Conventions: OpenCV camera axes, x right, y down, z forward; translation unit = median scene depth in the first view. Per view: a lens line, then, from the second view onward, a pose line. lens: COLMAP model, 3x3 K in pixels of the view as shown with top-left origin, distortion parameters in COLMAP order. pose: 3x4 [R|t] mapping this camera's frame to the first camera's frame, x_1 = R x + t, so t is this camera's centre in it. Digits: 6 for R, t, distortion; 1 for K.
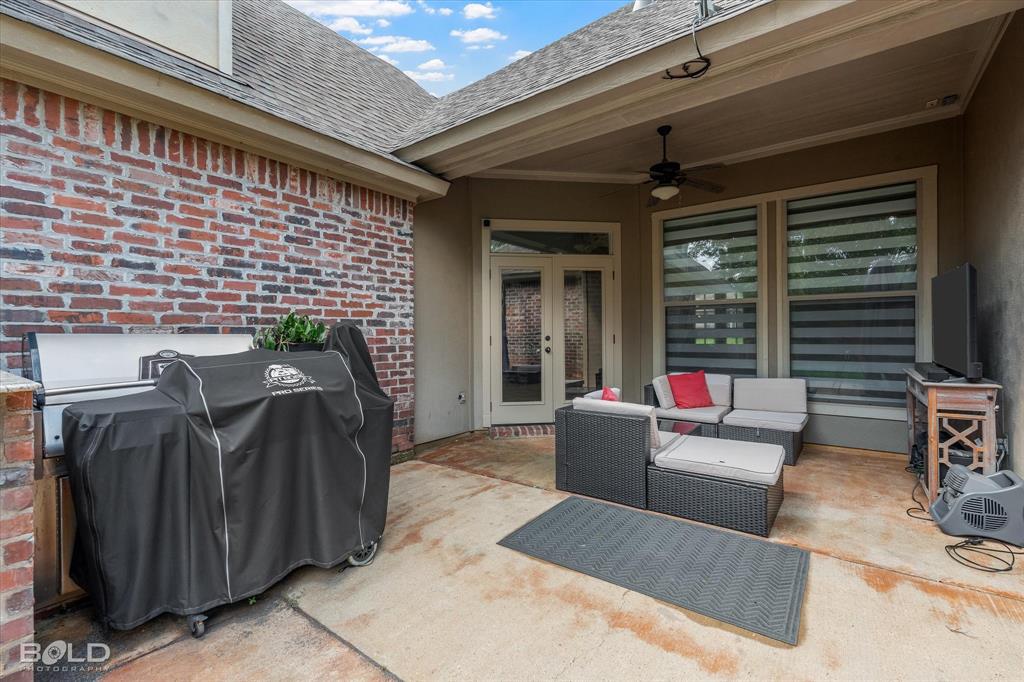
lens RADIAL K [[450.0, 0, 512.9], [0, 450.0, 337.0], [0, 0, 1]] dist [-0.002370, -0.000176]
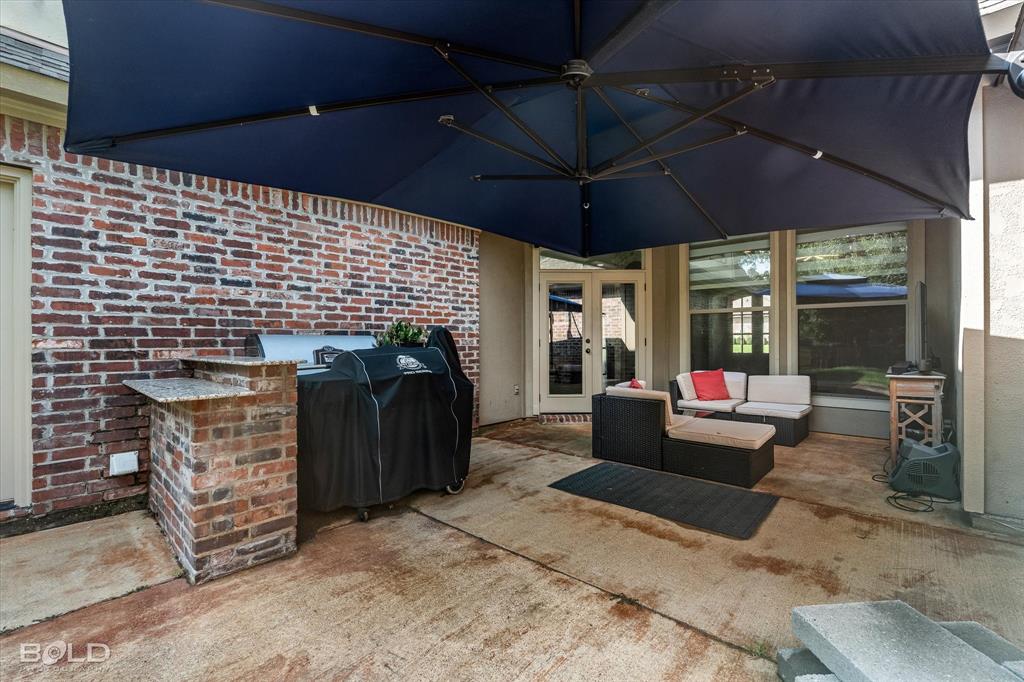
lens RADIAL K [[450.0, 0, 512.3], [0, 450.0, 342.9], [0, 0, 1]] dist [-0.002370, -0.000176]
pose [[0.995203, 0.003120, -0.097781, -0.008682], [-0.003049, 0.999995, 0.000875, 0.013487], [0.097784, -0.000573, 0.995208, -0.368214]]
